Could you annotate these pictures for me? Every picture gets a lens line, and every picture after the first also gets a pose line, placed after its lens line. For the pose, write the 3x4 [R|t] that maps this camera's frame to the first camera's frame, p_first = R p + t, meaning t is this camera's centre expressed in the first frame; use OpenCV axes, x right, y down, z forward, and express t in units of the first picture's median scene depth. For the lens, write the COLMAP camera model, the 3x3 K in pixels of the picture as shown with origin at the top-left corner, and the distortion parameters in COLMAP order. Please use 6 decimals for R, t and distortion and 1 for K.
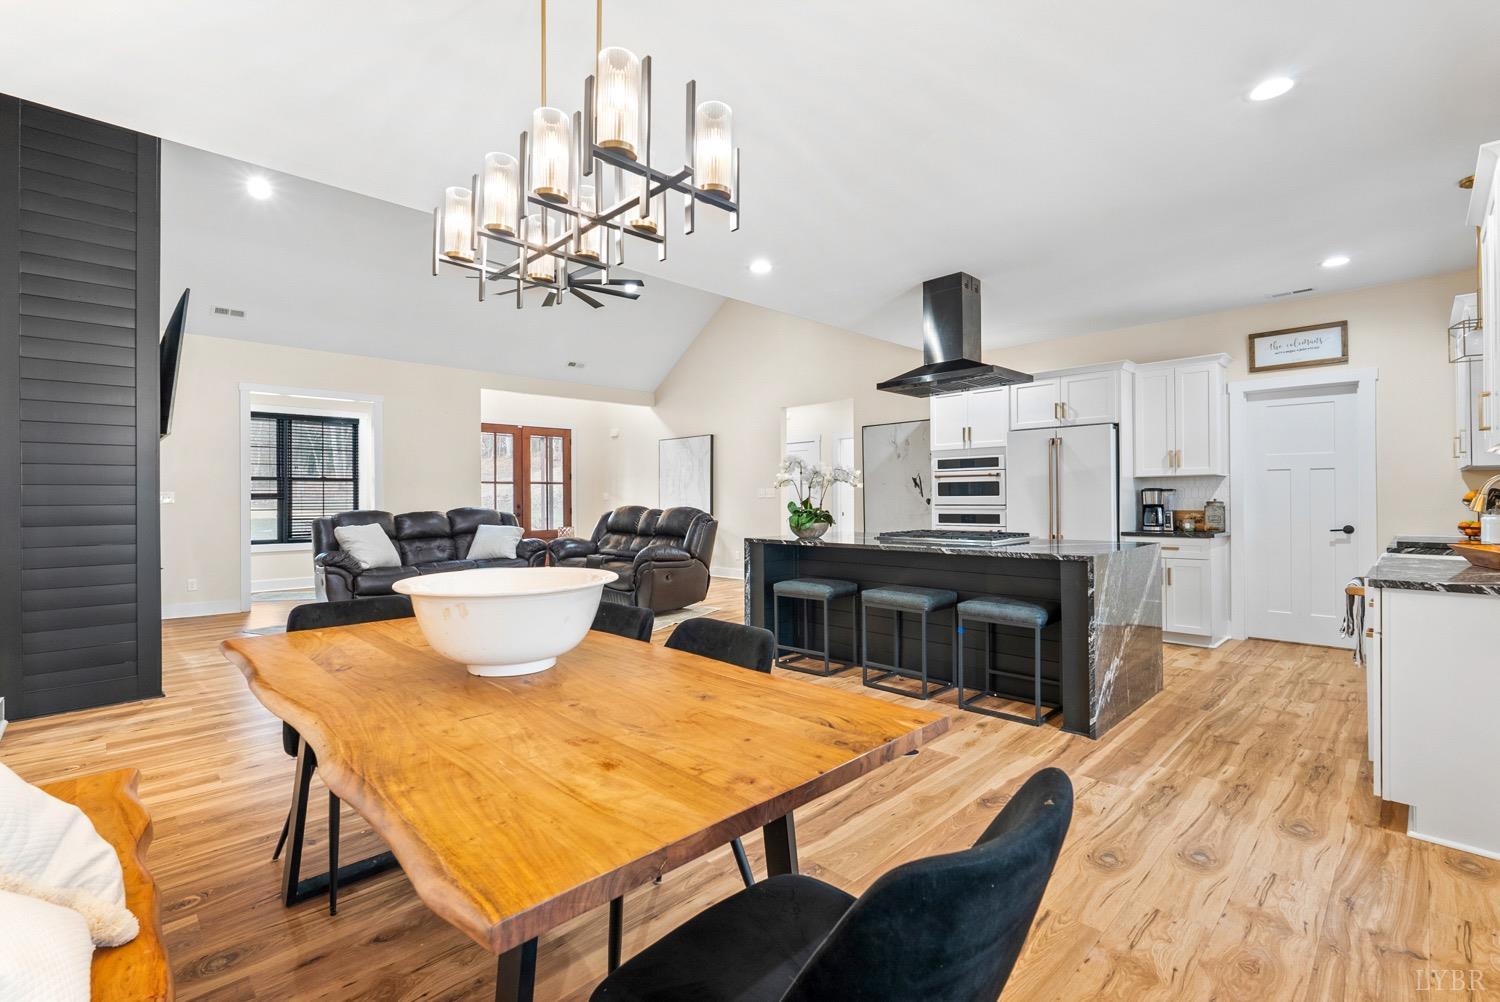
lens RADIAL K [[657.6, 0, 754.6], [0, 657.6, 493.5], [0, 0, 1]] dist [-0.007732, 0.000623]
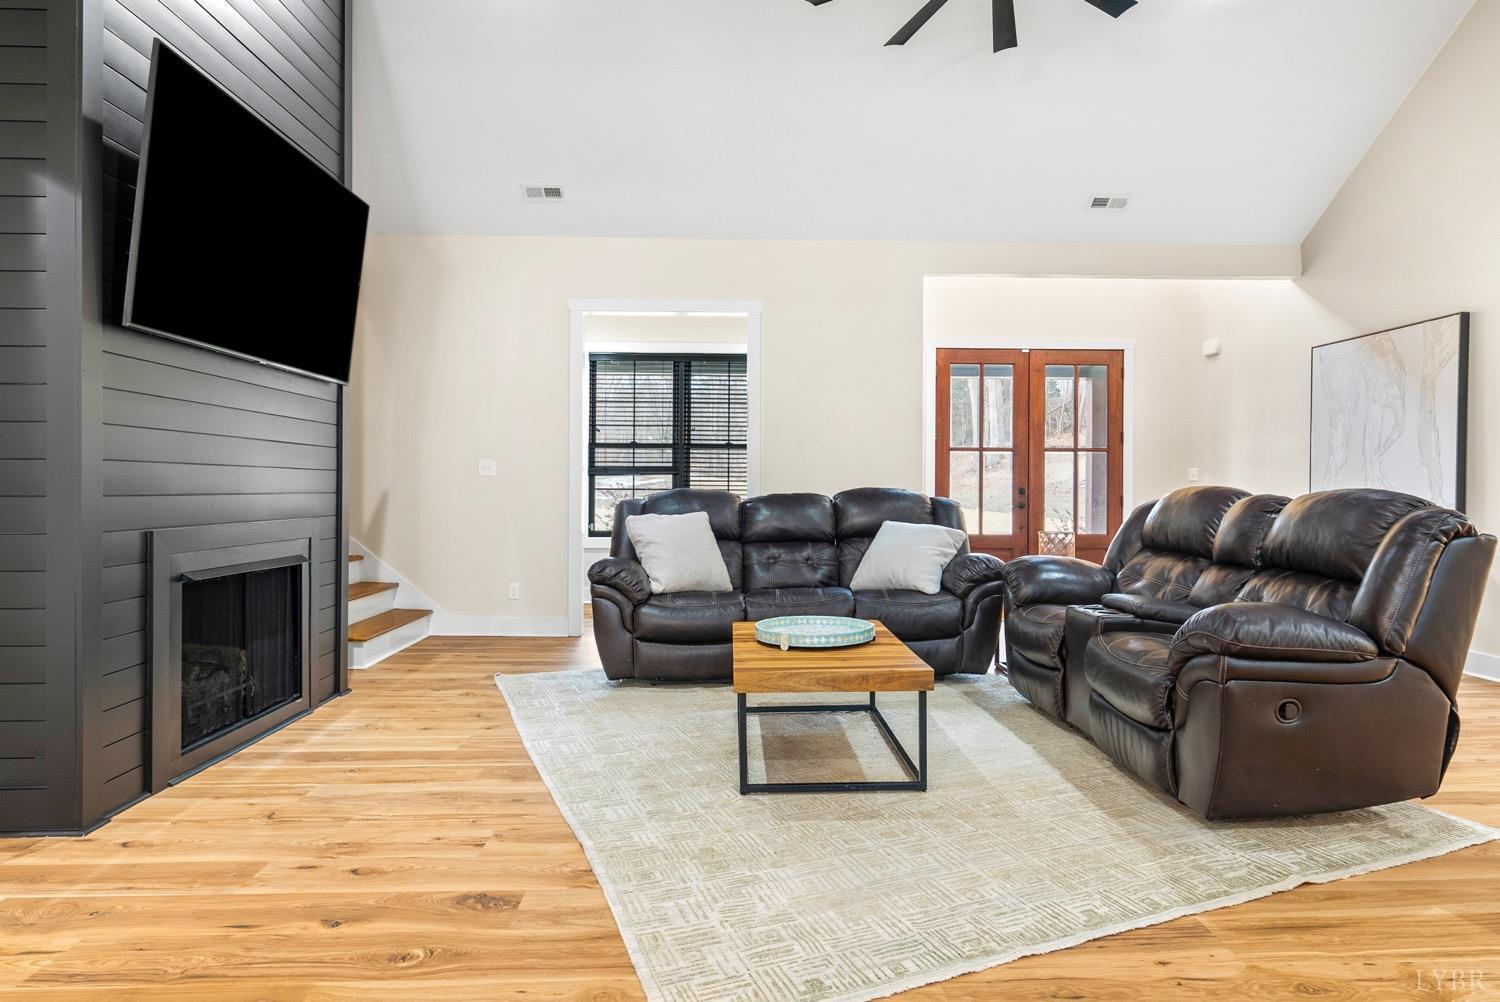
lens RADIAL K [[852.6, 0, 756.7], [0, 852.6, 490.5], [0, 0, 1]] dist [0.000950, -0.002485]
pose [[0.731287, 0.012167, -0.681961, -0.034443], [-0.004621, 0.999906, 0.012884, 0.015966], [0.682054, -0.006271, 0.731275, 0.454726]]
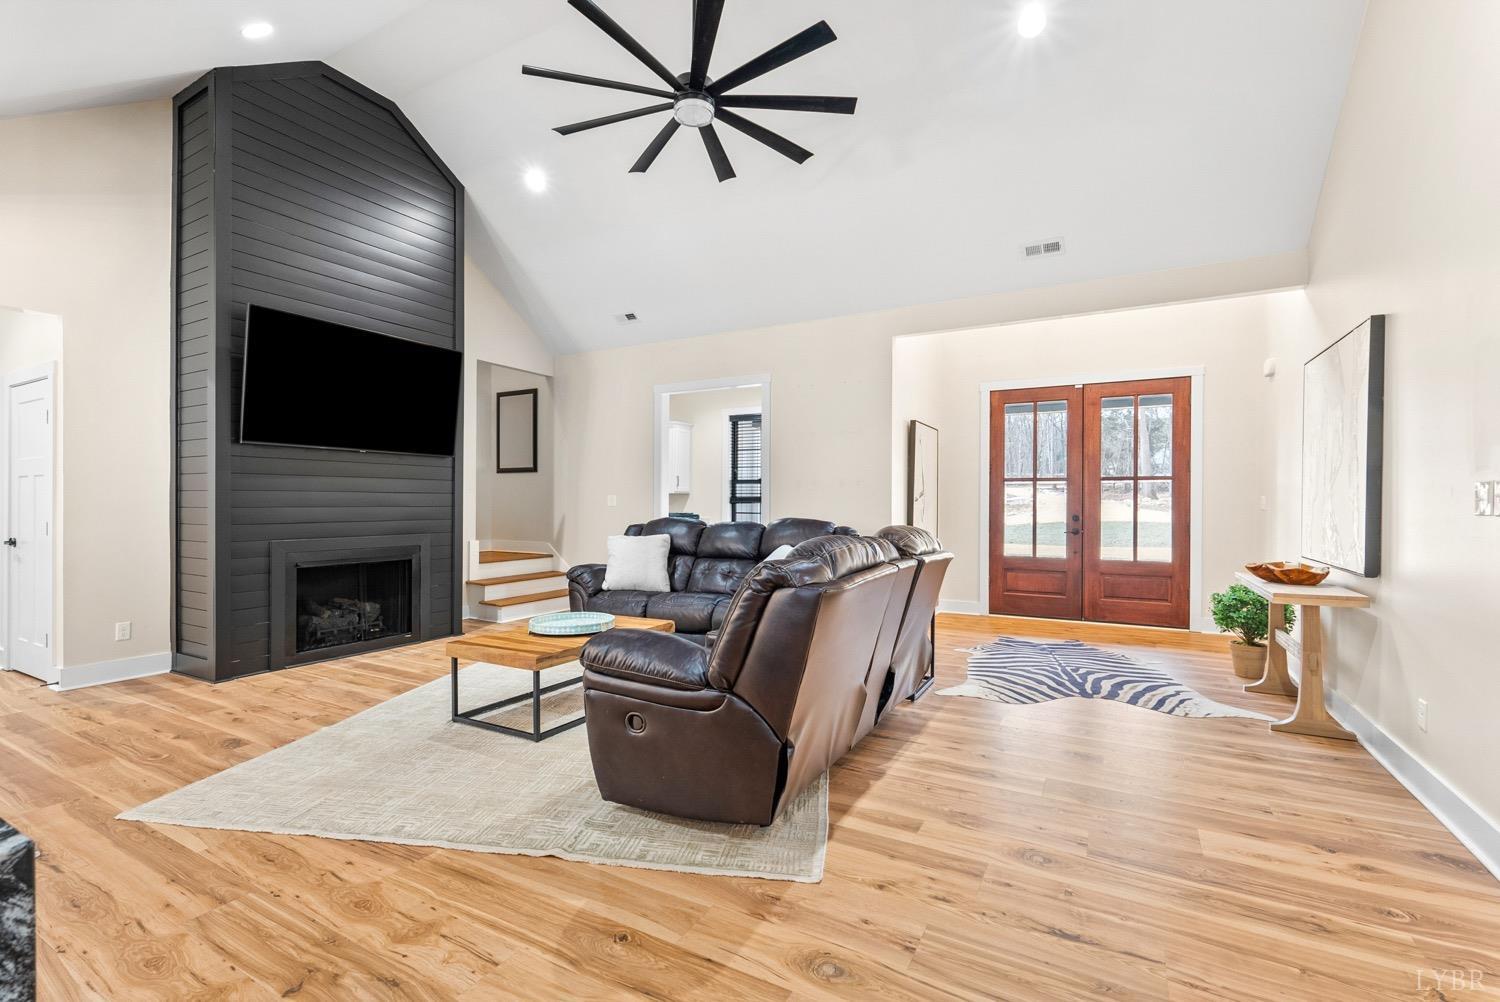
lens RADIAL K [[657.6, 0, 751.9], [0, 657.6, 501.6], [0, 0, 1]] dist [-0.007732, 0.000623]
pose [[0.278784, 0.007442, -0.960325, 0.211227], [0.000259, 0.999969, 0.007824, -0.000710], [0.960354, -0.002430, 0.278774, 0.821853]]
